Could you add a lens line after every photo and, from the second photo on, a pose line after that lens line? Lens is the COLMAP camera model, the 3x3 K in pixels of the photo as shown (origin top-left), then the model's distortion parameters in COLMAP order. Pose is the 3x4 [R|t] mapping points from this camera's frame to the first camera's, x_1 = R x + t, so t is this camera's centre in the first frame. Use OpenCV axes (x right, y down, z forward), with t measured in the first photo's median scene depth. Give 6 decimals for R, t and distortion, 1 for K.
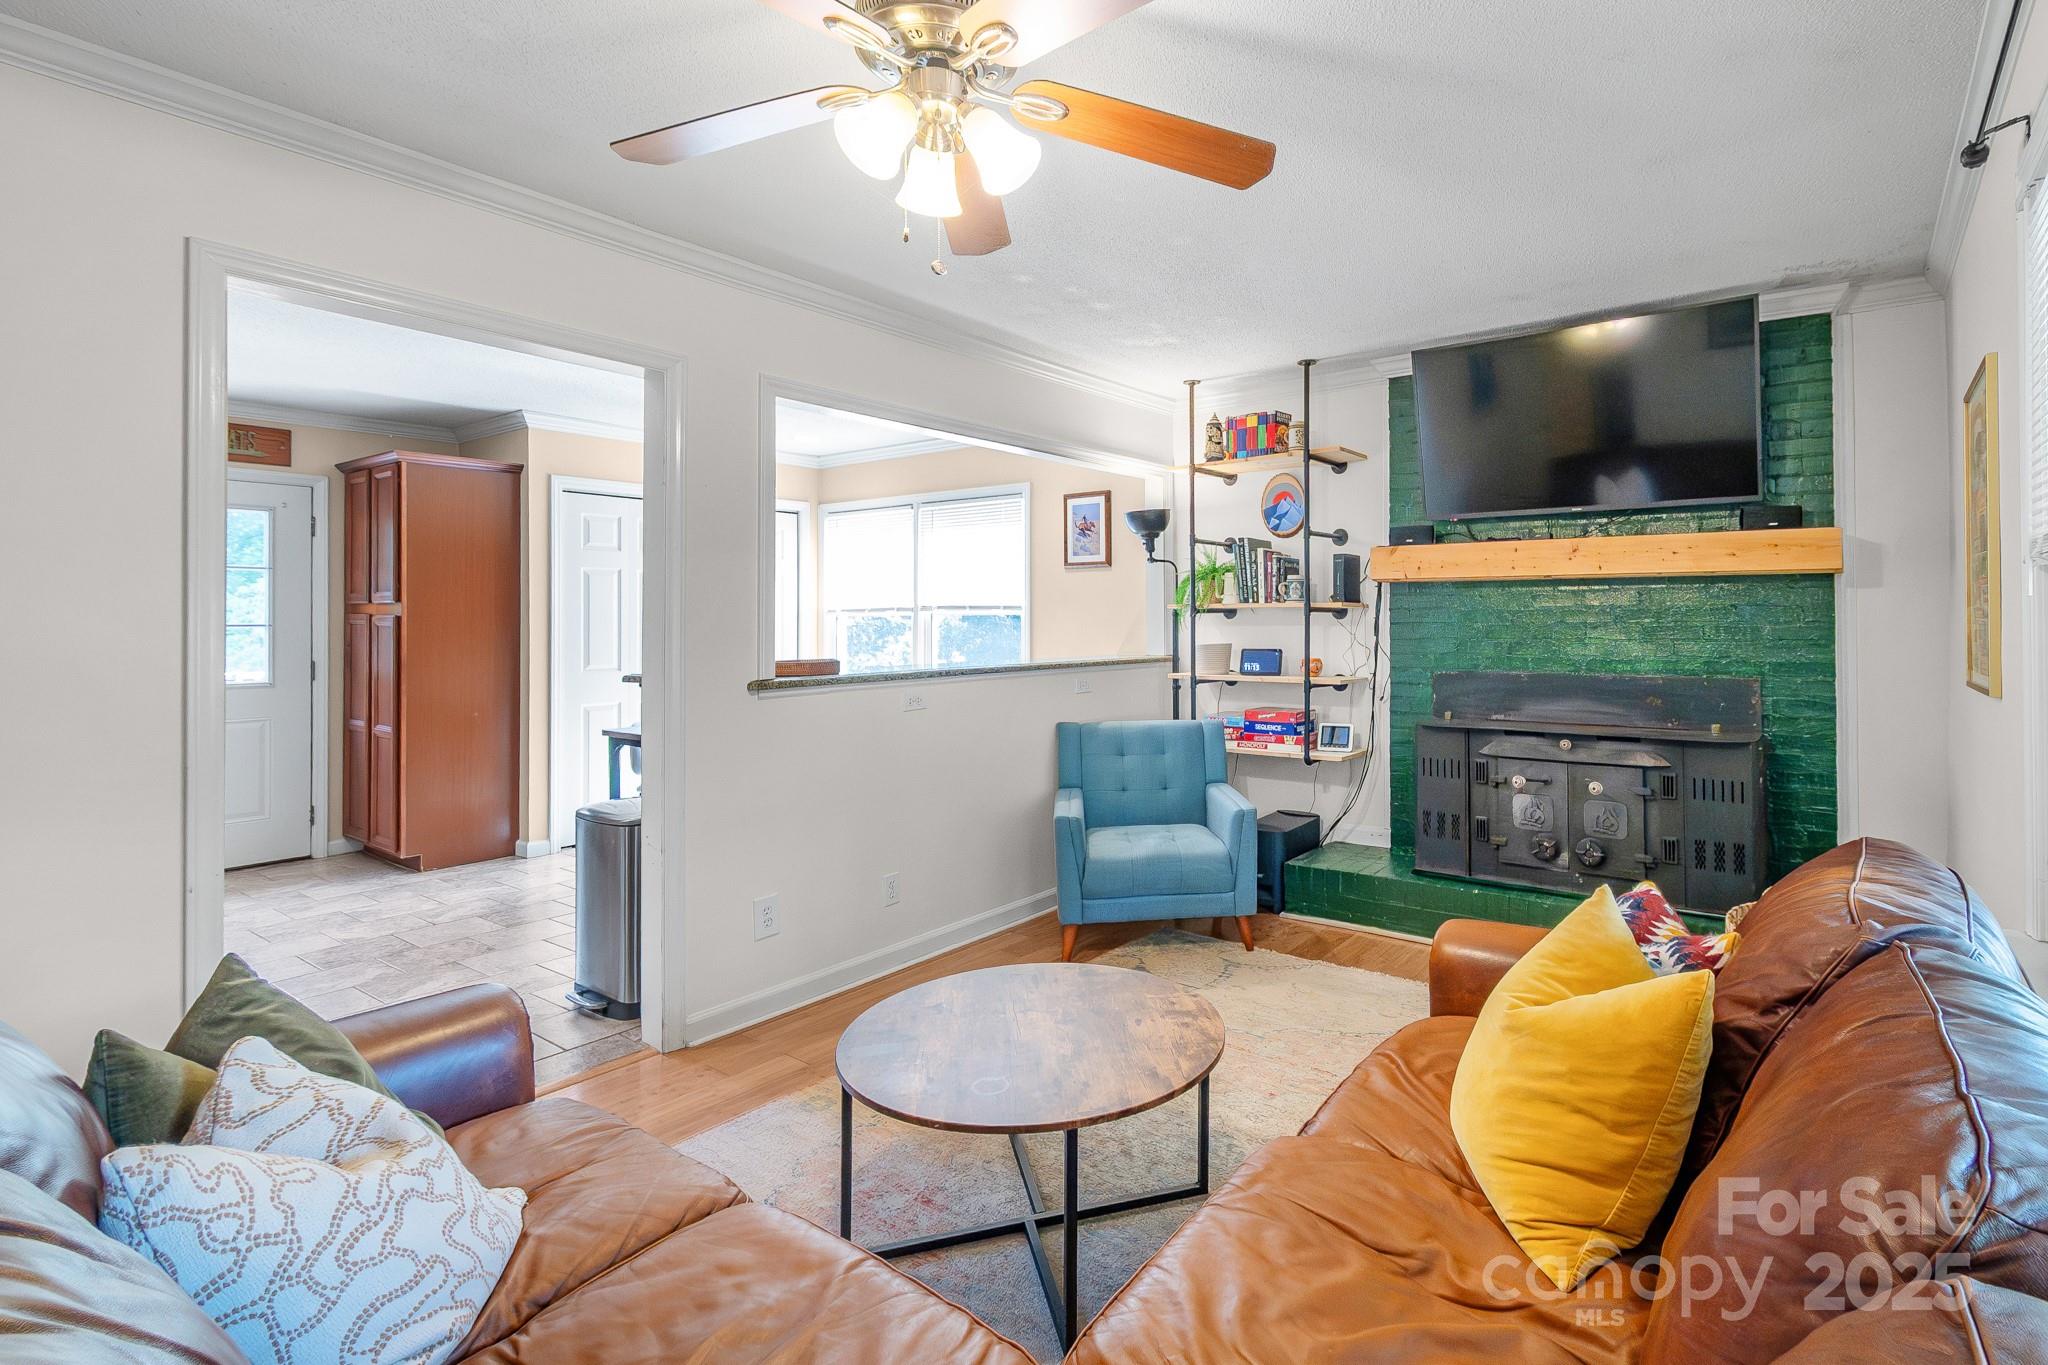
lens RADIAL K [[957.4, 0, 1177.2], [0, 957.4, 615.2], [0, 0, 1]] dist [0.003152, -0.000310]
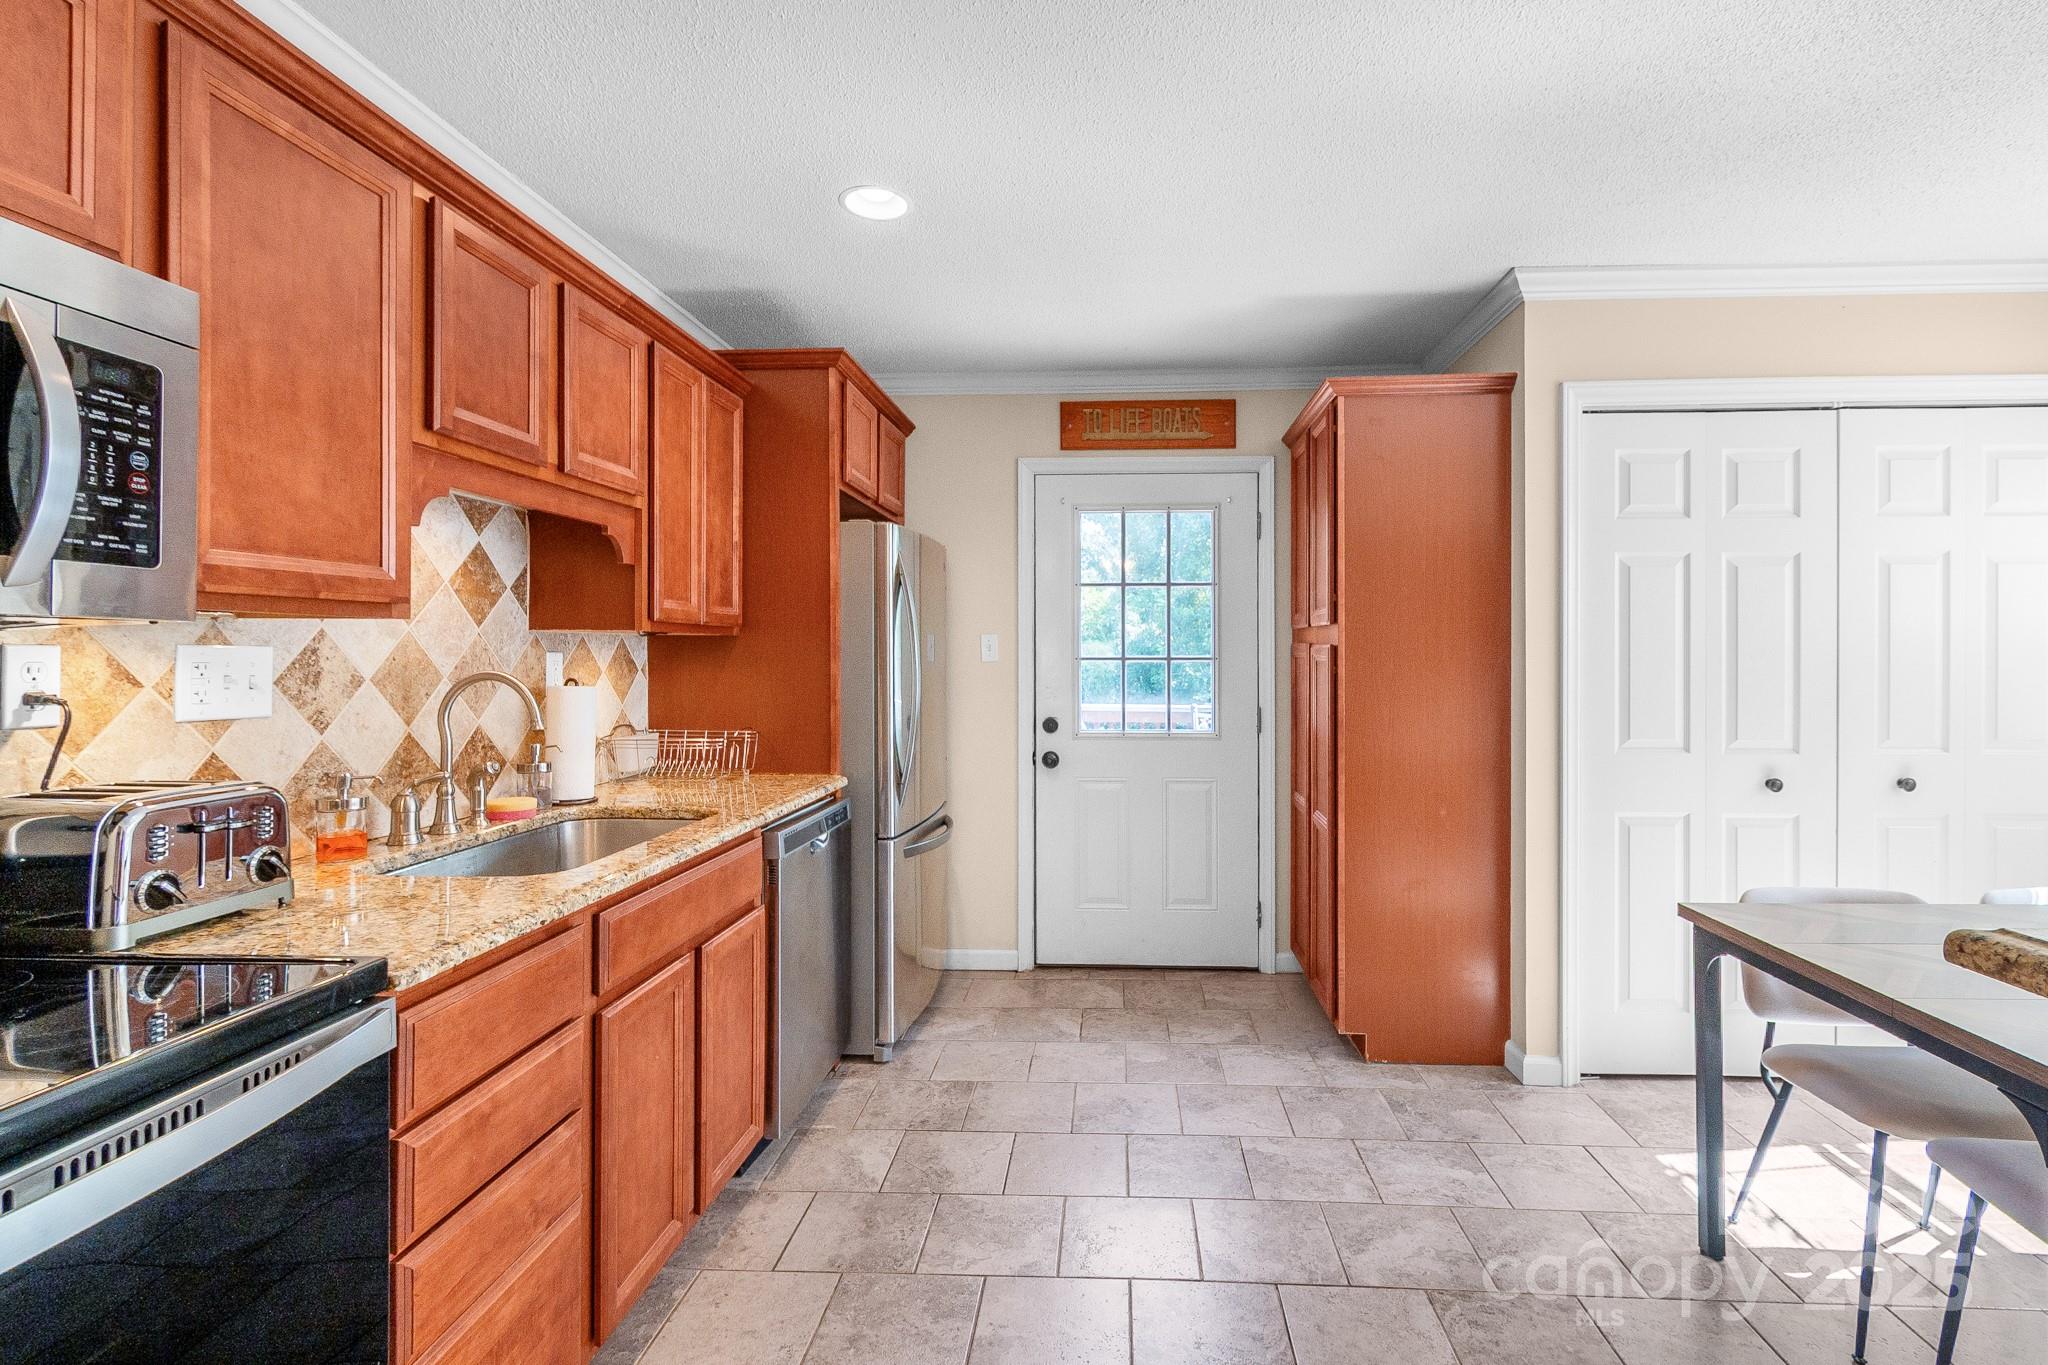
lens RADIAL K [[960.0, 0, 1084.8], [0, 960.0, 655.4], [0, 0, 1]] dist [0.012315, -0.000339]
pose [[0.521125, 0.004209, -0.853470, -0.361726], [0.003440, 0.999969, 0.007032, 0.002244], [0.853473, -0.006600, 0.521095, 0.534486]]
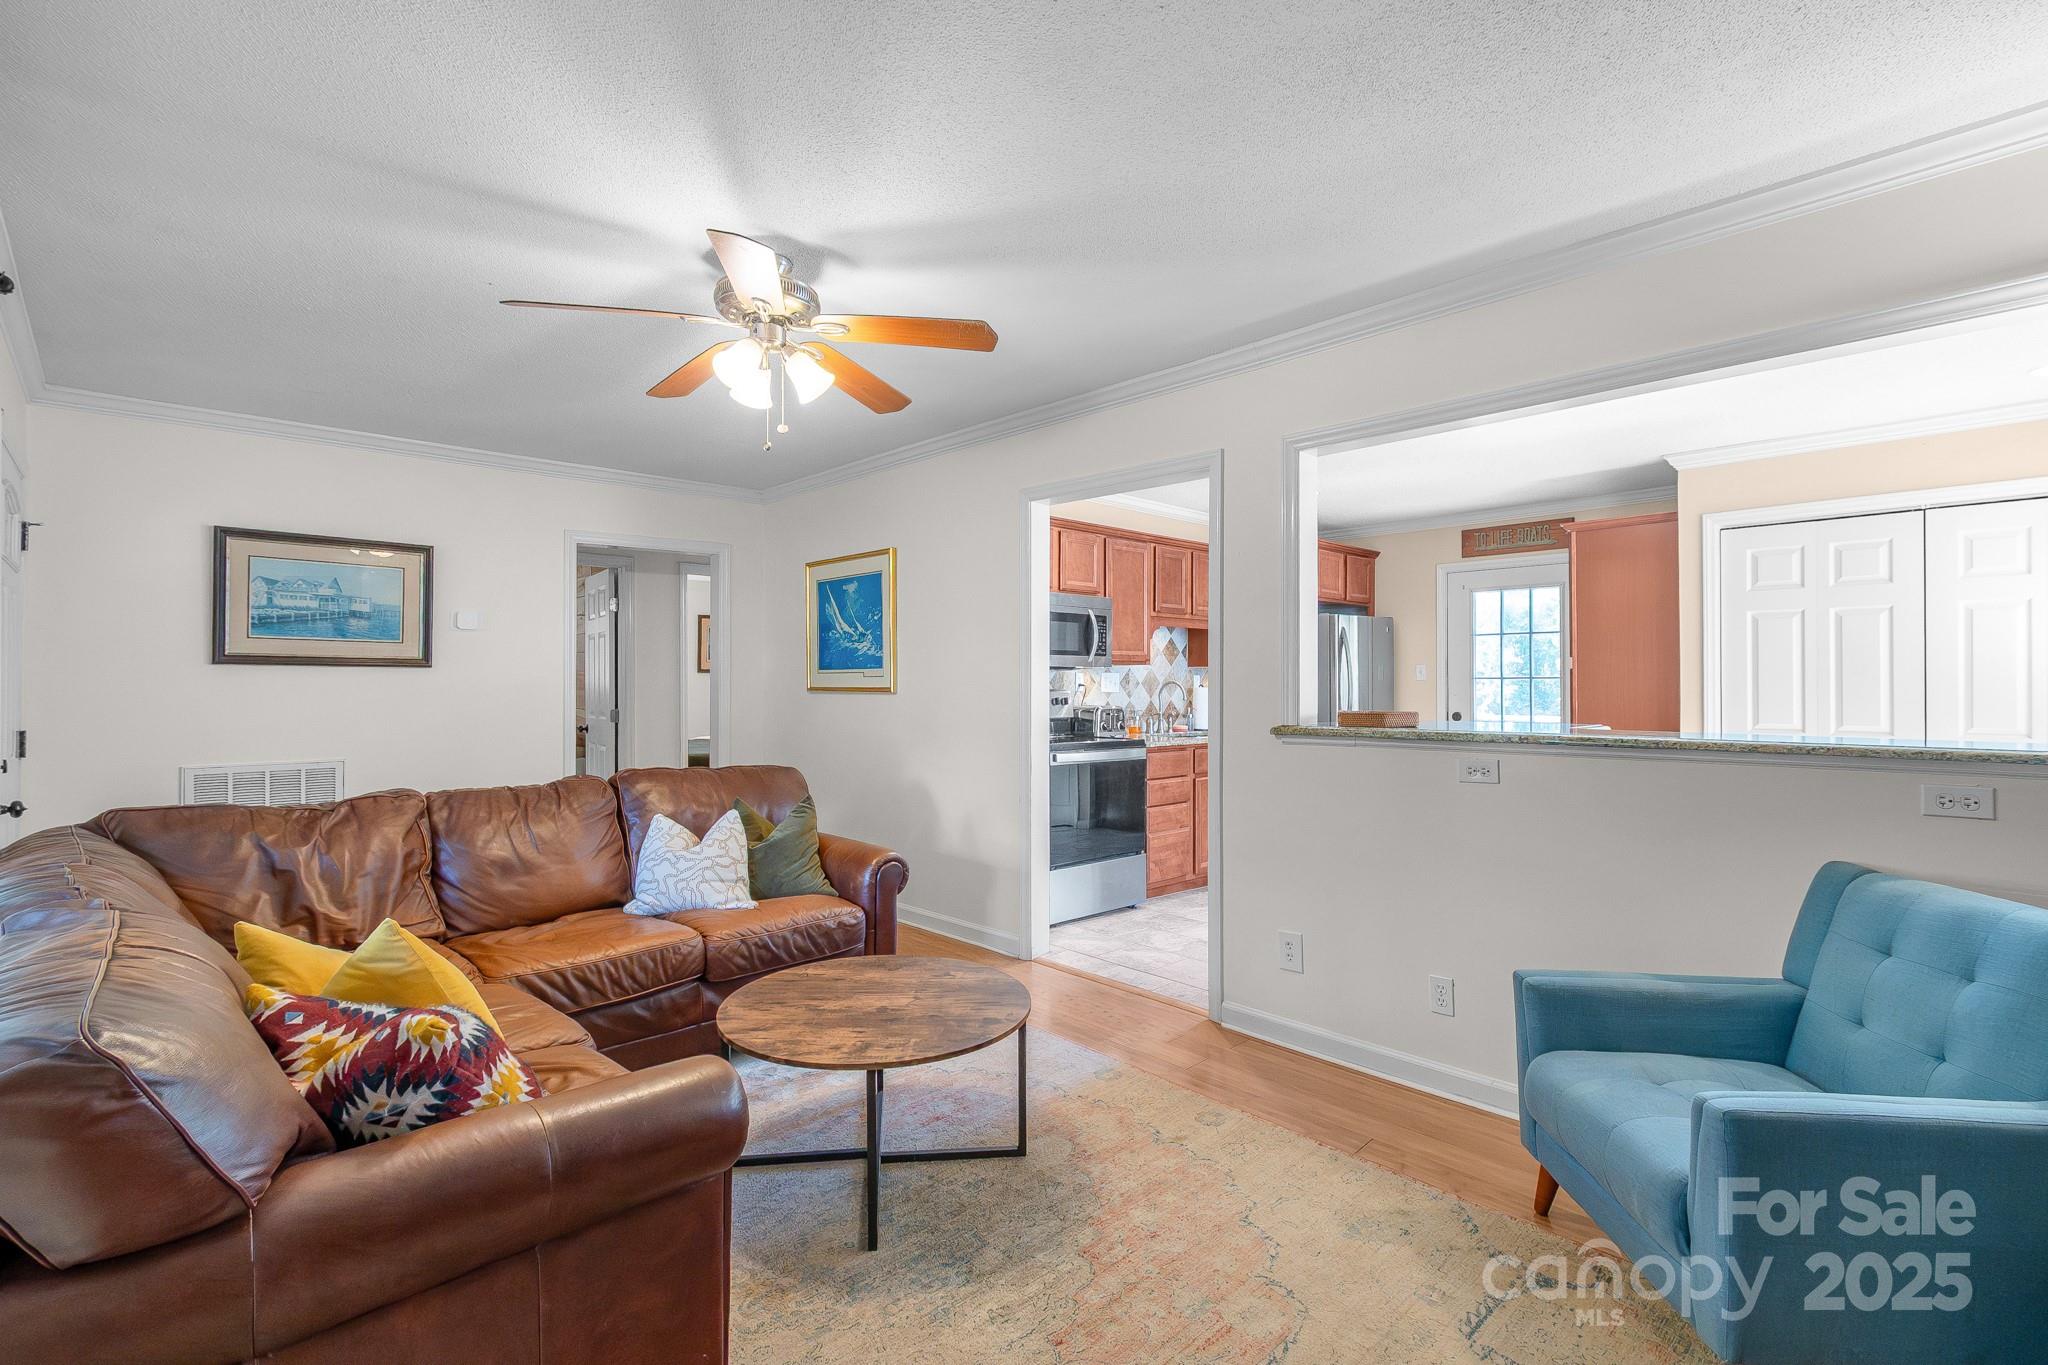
lens RADIAL K [[948.2, 0, 1024.0], [0, 948.2, 682.5], [0, 0, 1]] dist [0.001231, -0.000175]
pose [[-0.206906, 0.000789, -0.978361, 0.414056], [0.006469, 0.999979, -0.000561, 0.012795], [0.978339, -0.006445, -0.206907, 0.599337]]
